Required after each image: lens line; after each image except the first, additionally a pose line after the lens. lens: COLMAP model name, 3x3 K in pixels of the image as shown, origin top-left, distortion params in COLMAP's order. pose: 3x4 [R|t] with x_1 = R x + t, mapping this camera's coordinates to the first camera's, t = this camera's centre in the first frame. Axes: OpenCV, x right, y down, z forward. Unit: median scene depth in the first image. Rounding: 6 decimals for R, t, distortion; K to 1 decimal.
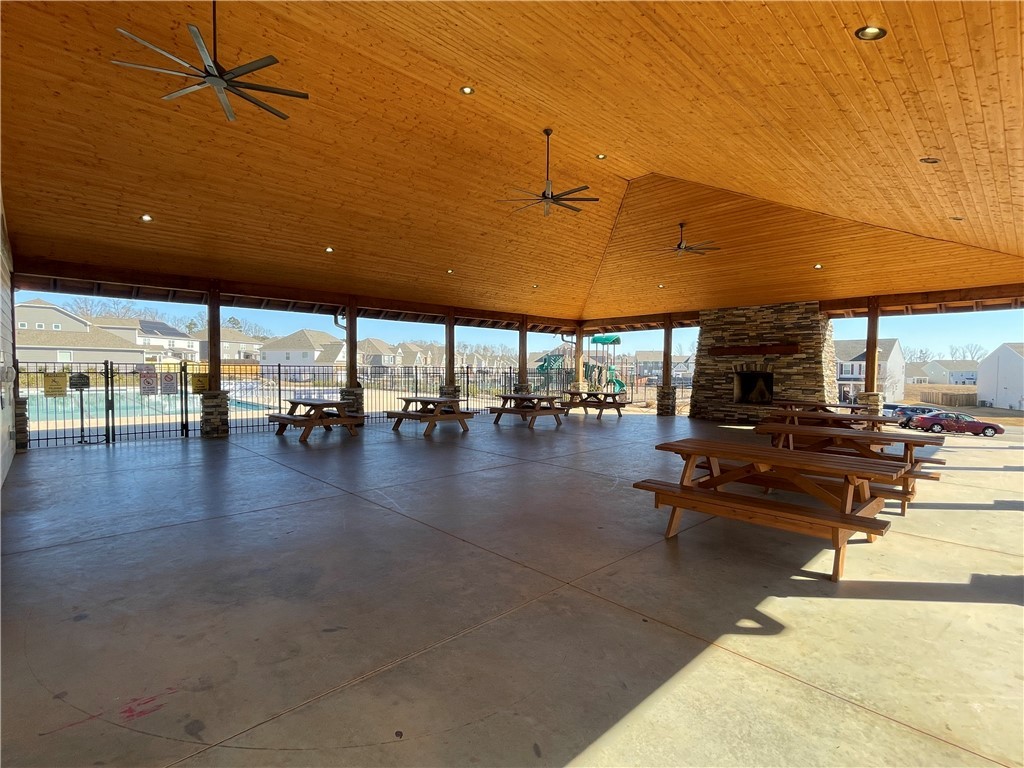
lens RADIAL K [[488.0, 0, 512.0], [0, 488.0, 384.0], [0, 0, 1]] dist [-0.001943, -0.000096]
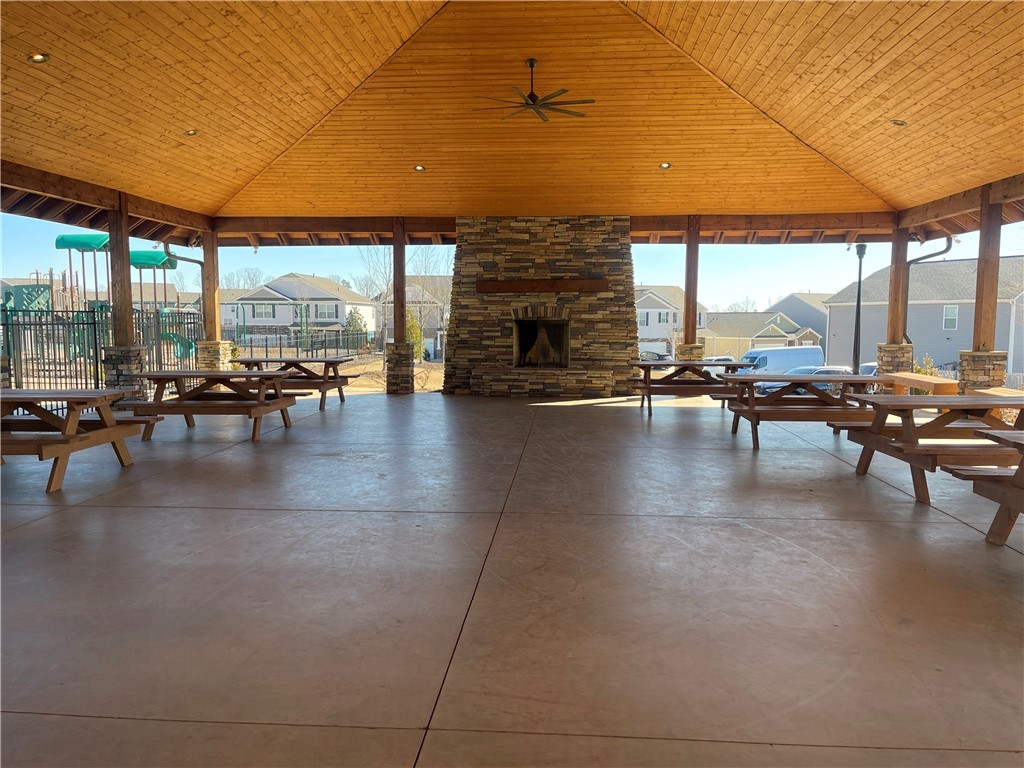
lens RADIAL K [[779.7, 0, 510.9], [0, 779.7, 390.7], [0, 0, 1]] dist [0.064880, -0.002062]
pose [[0.738635, -0.067867, 0.670680, -0.245597], [0.022625, 0.996854, 0.075955, -0.008449], [-0.673726, -0.040929, 0.737847, 0.241311]]
